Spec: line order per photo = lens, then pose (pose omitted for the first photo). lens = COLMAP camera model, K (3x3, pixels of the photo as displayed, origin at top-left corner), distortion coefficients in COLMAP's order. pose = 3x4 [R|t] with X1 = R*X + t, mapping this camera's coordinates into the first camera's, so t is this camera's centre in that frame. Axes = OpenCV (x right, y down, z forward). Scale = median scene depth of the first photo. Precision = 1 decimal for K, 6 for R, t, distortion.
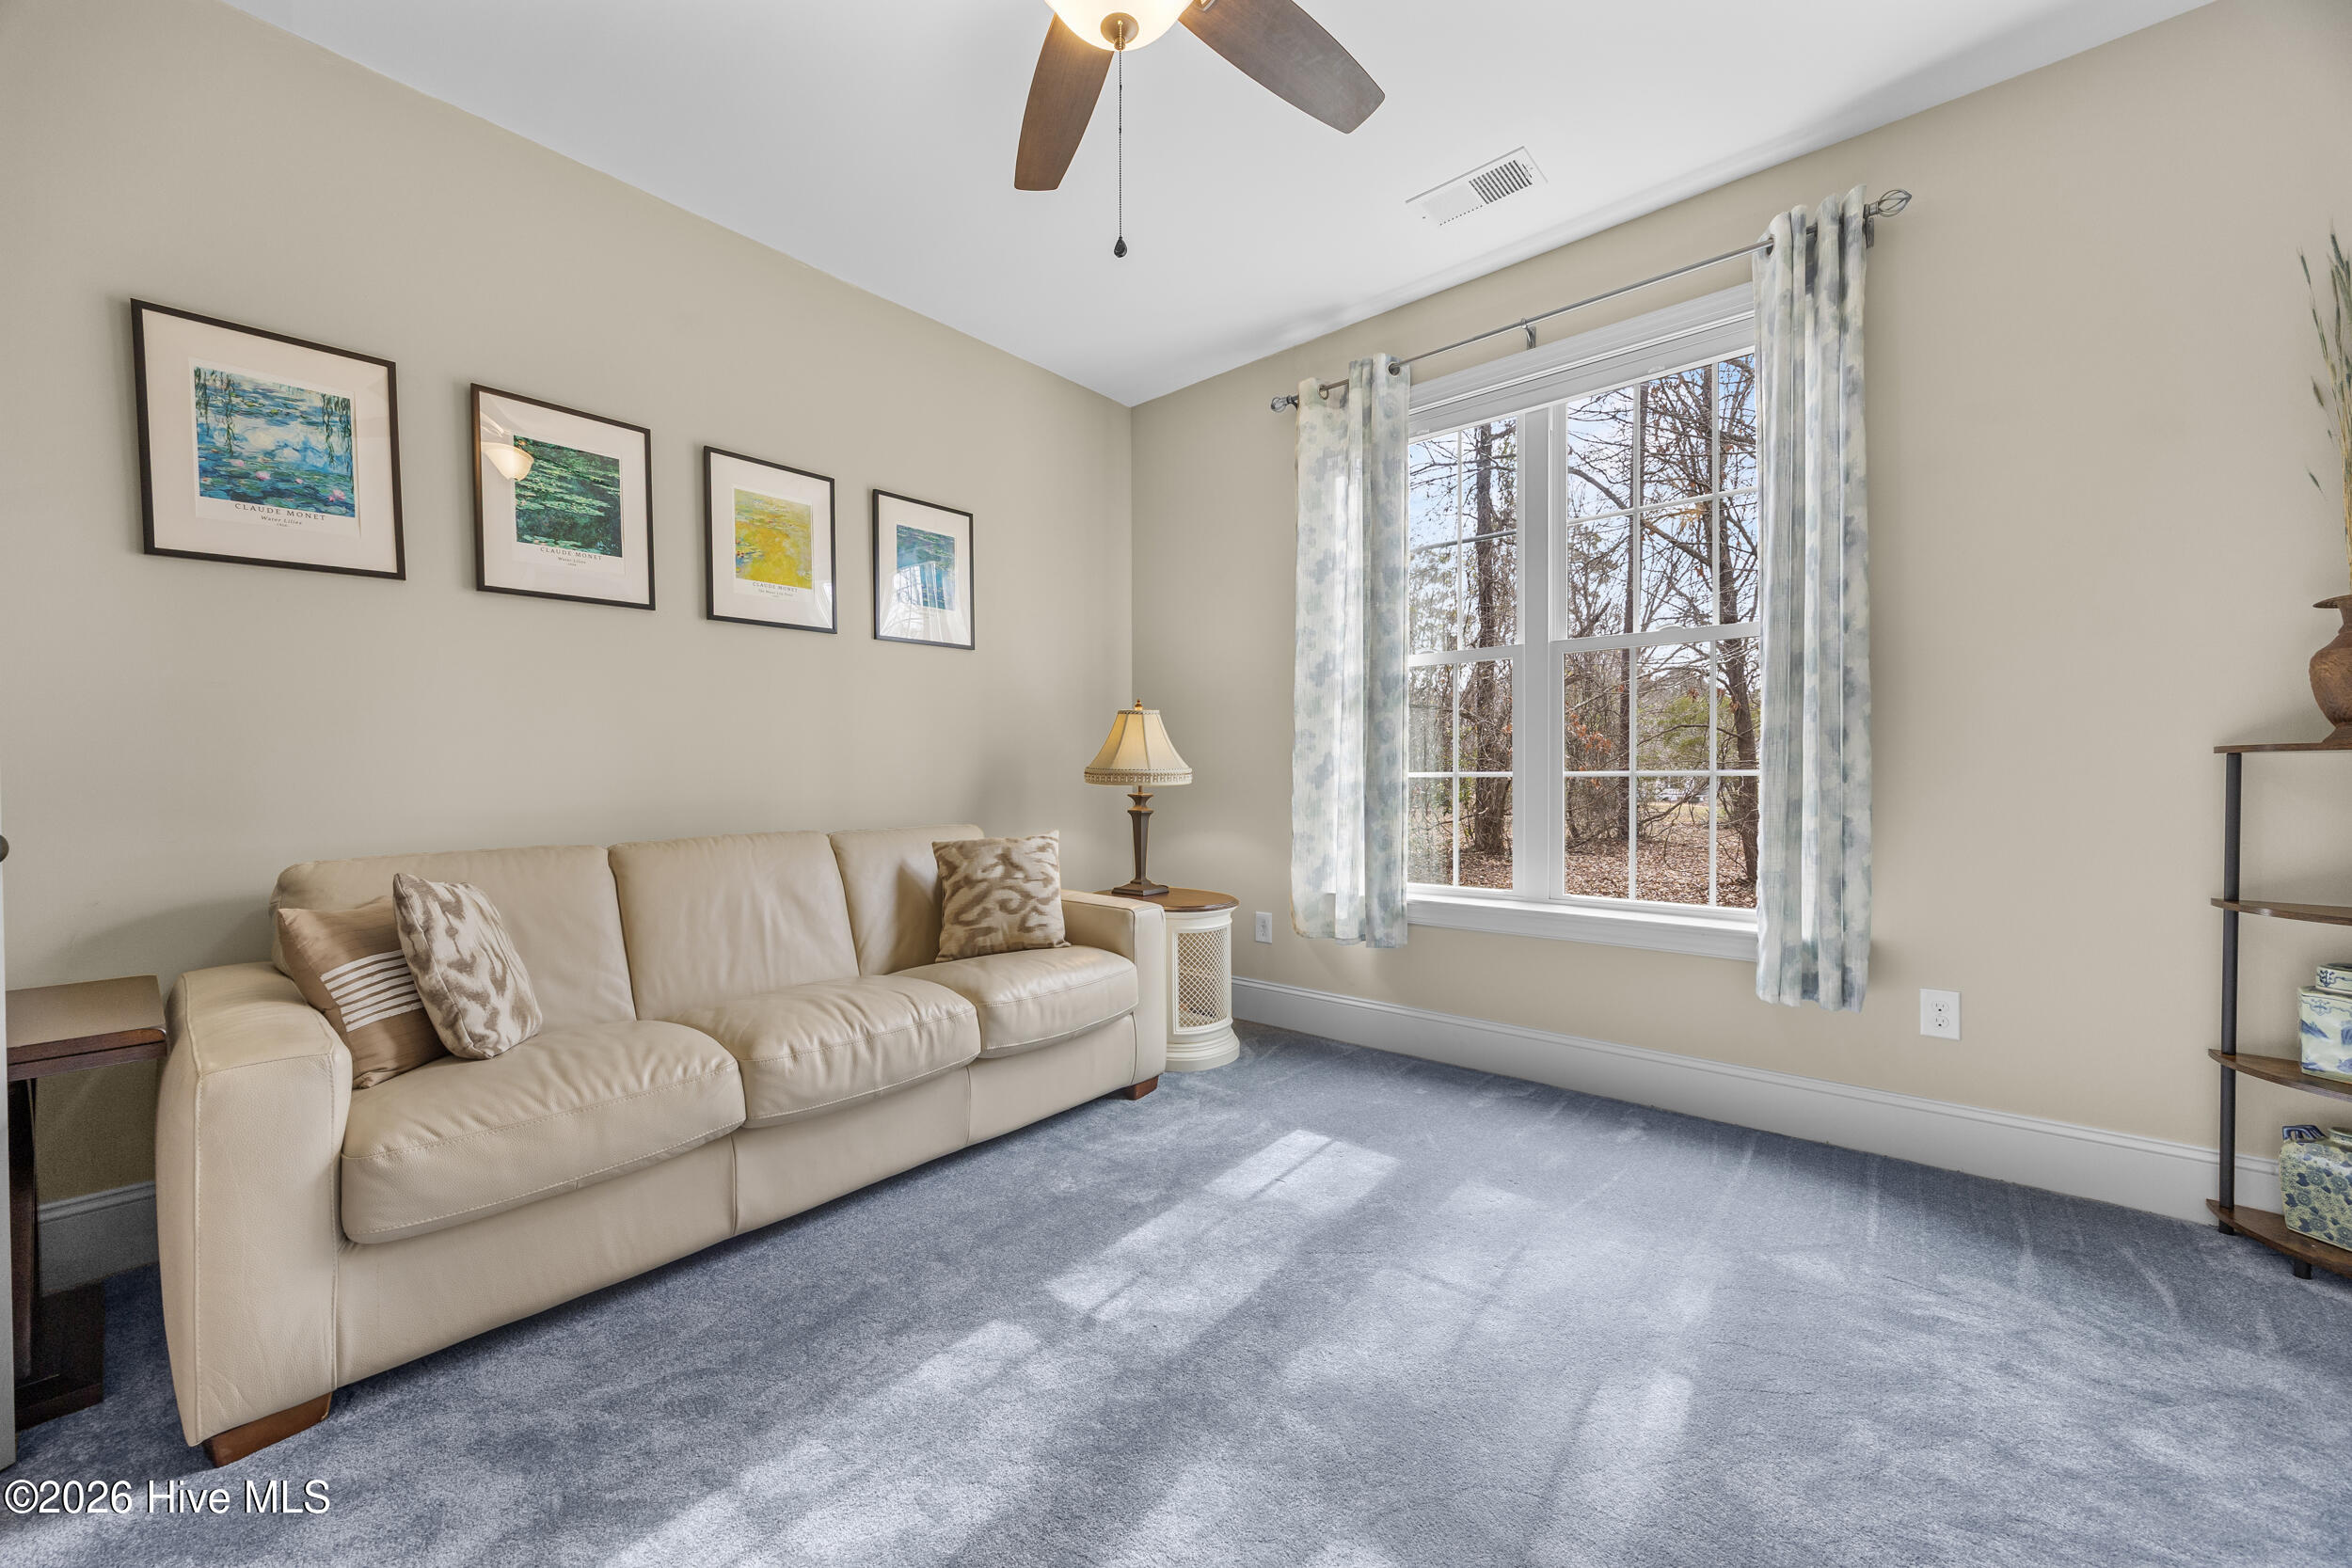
lens RADIAL K [[900.0, 0, 1162.1], [0, 900.0, 780.4], [0, 0, 1]] dist [0.000235, 0.000062]
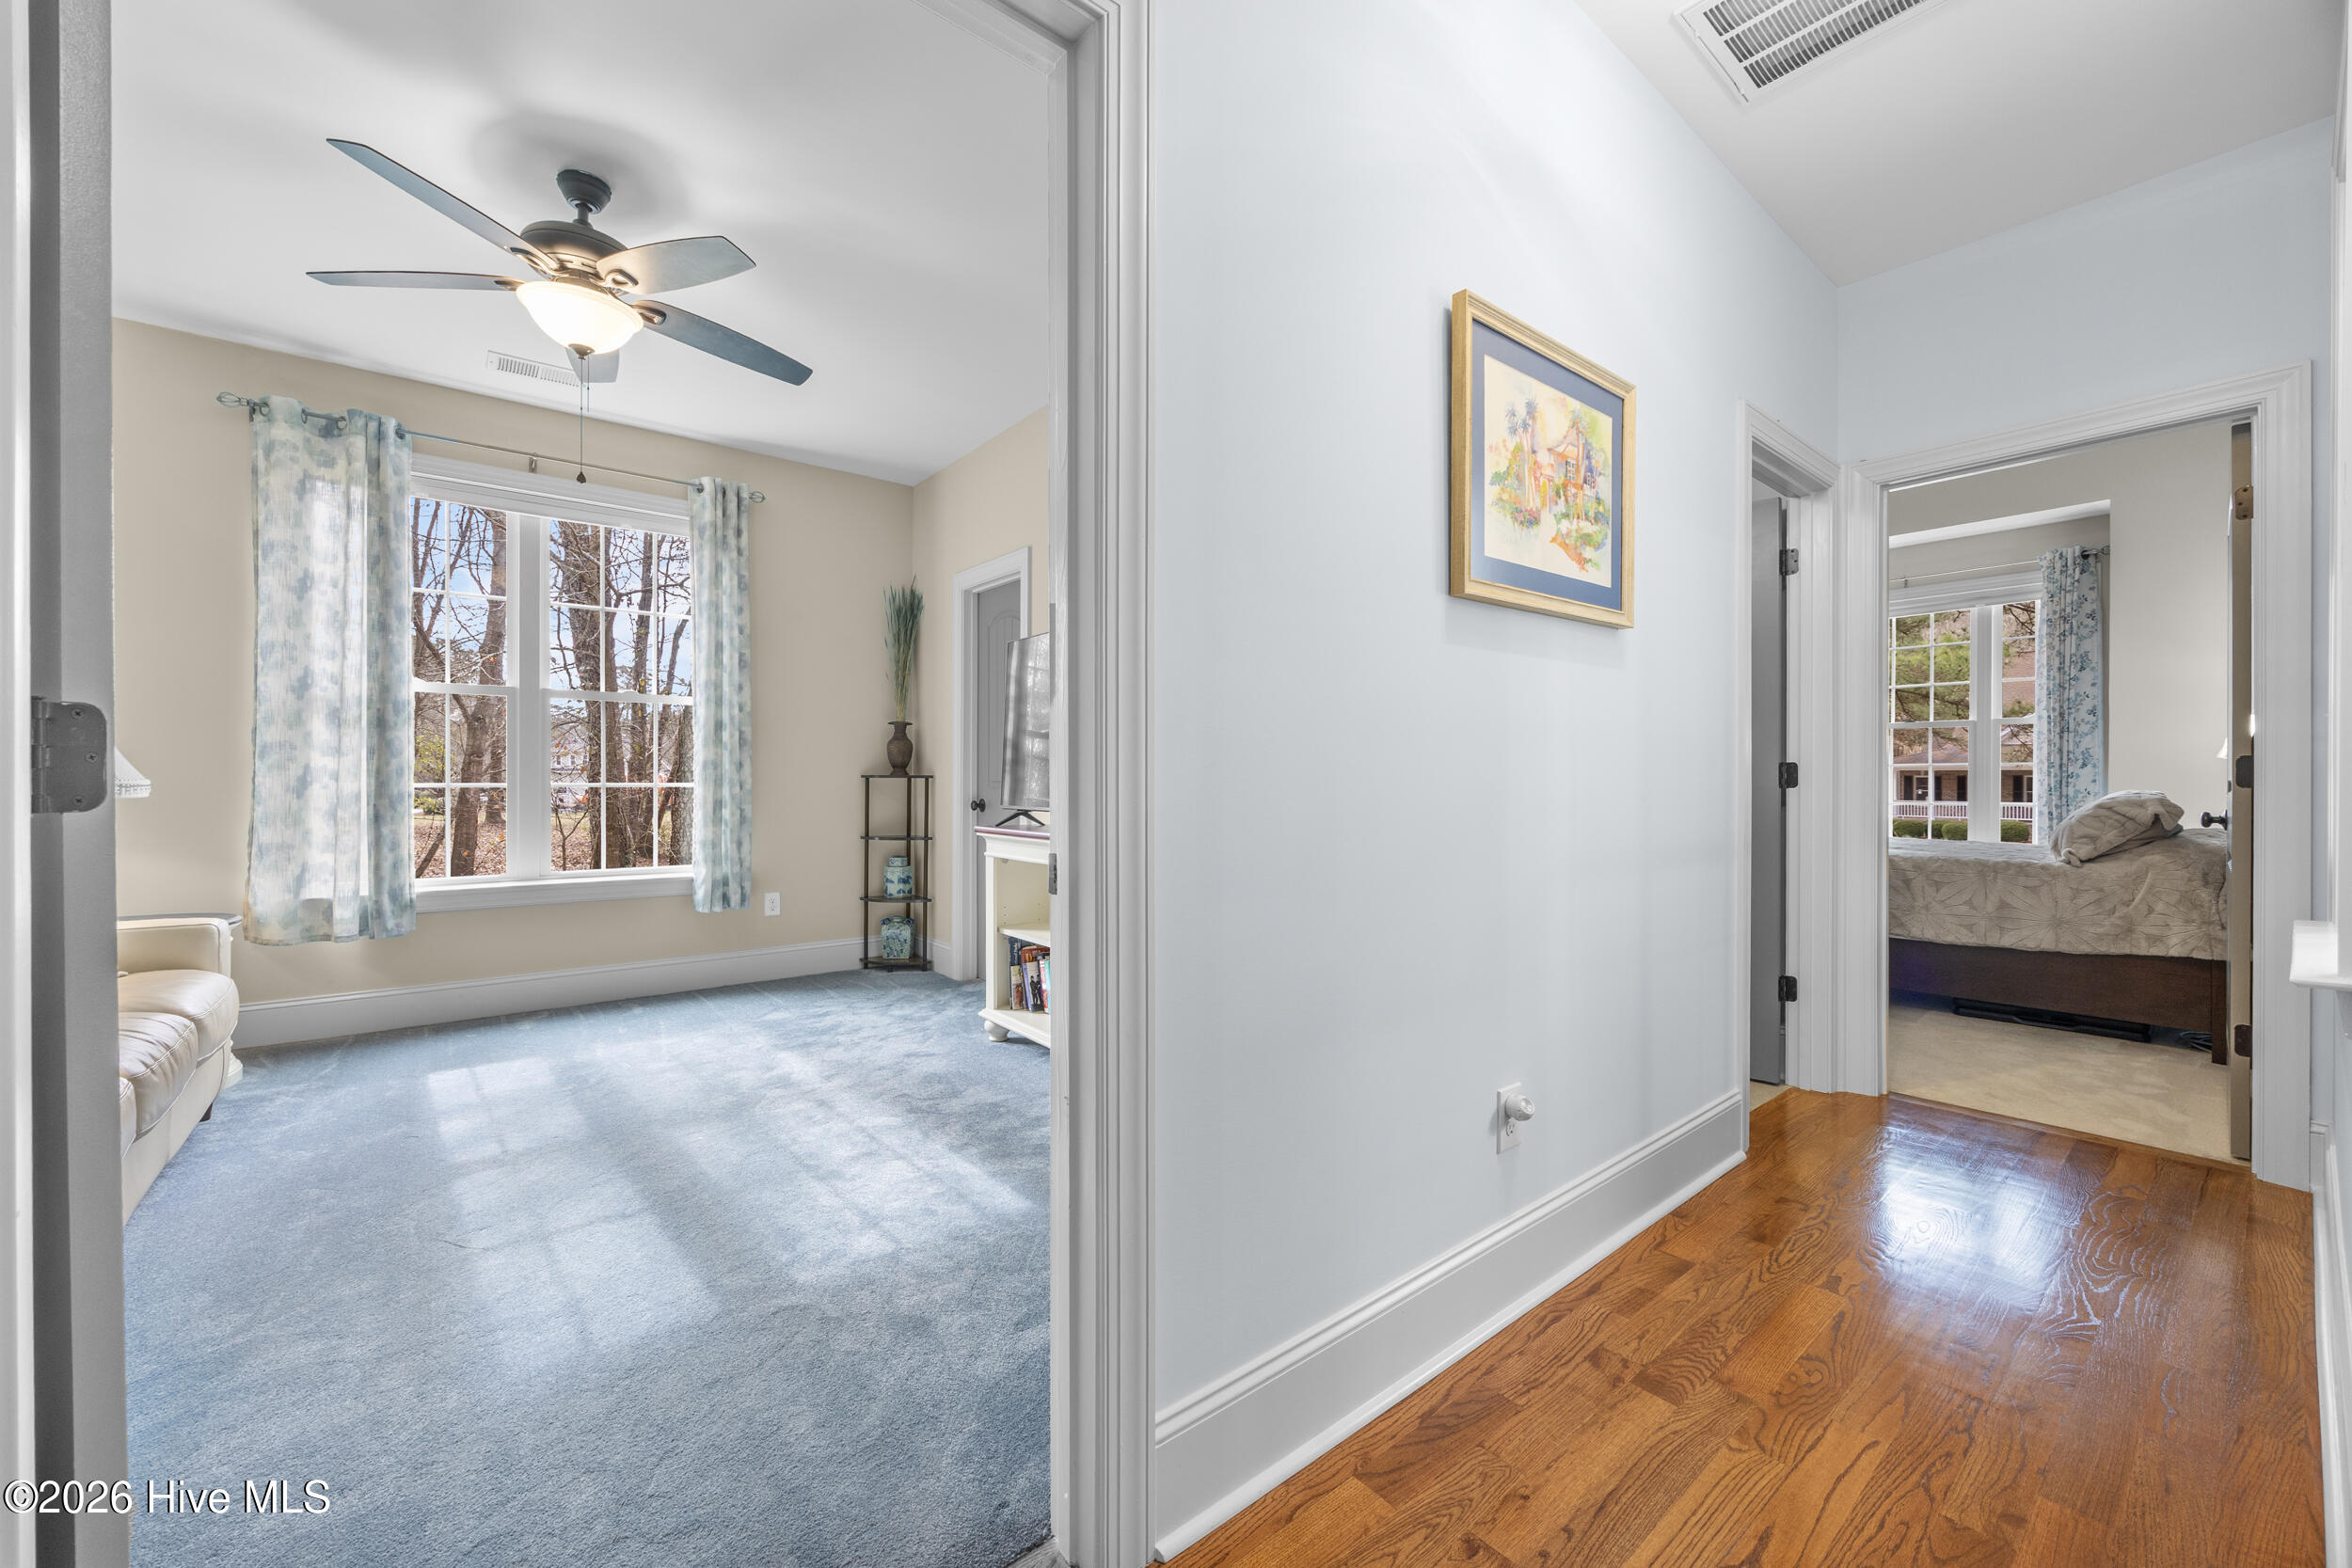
lens RADIAL K [[900.0, 0, 1162.1], [0, 900.0, 780.4], [0, 0, 1]] dist [0.000235, 0.000062]
pose [[0.184266, 0.005374, 0.982862, -0.795788], [0.001364, 0.999983, -0.005723, -0.005758], [-0.982875, 0.002395, 0.184256, -0.195452]]
